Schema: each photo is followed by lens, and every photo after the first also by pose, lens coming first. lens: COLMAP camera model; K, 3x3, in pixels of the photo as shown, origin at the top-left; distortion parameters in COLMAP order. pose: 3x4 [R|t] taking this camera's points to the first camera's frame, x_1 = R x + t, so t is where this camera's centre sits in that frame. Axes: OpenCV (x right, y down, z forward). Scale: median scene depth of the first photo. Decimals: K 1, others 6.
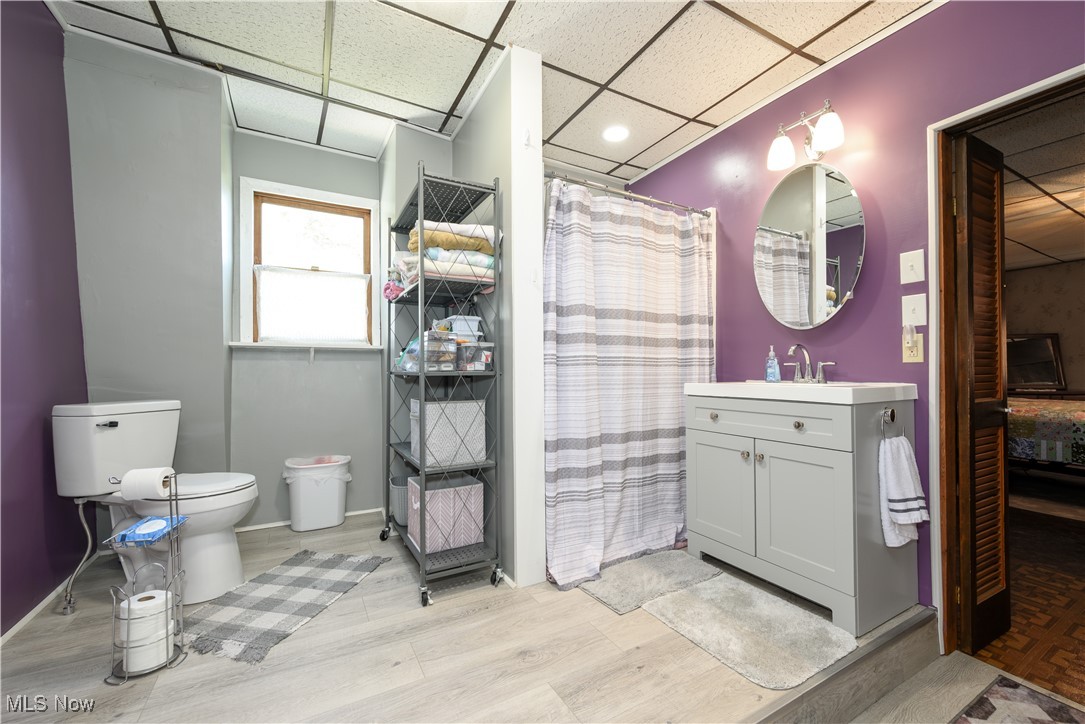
lens RADIAL K [[433.9, 0, 542.5], [0, 433.9, 362.0], [0, 0, 1]] dist [0.000183, 0.000073]
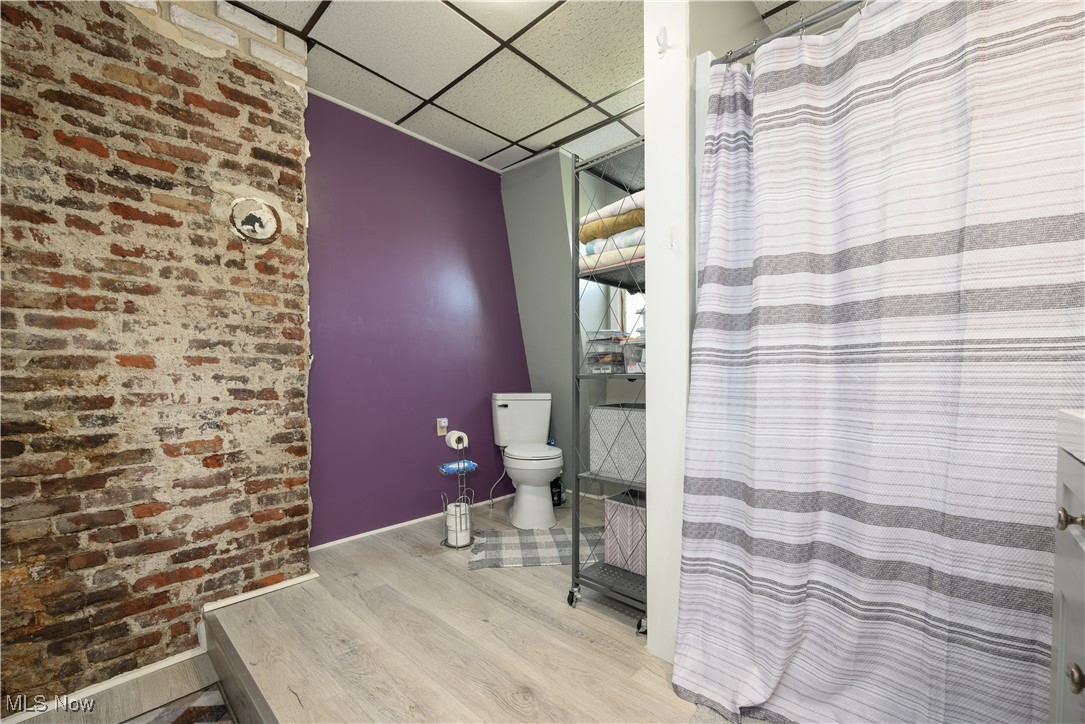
lens RADIAL K [[433.5, 0, 541.9], [0, 433.5, 391.1], [0, 0, 1]] dist [-0.001111, 0.000007]
pose [[0.313381, 0.038294, -0.948855, 0.537927], [0.022727, 0.998598, 0.047807, 0.009552], [0.949355, -0.036547, 0.312072, 0.527515]]
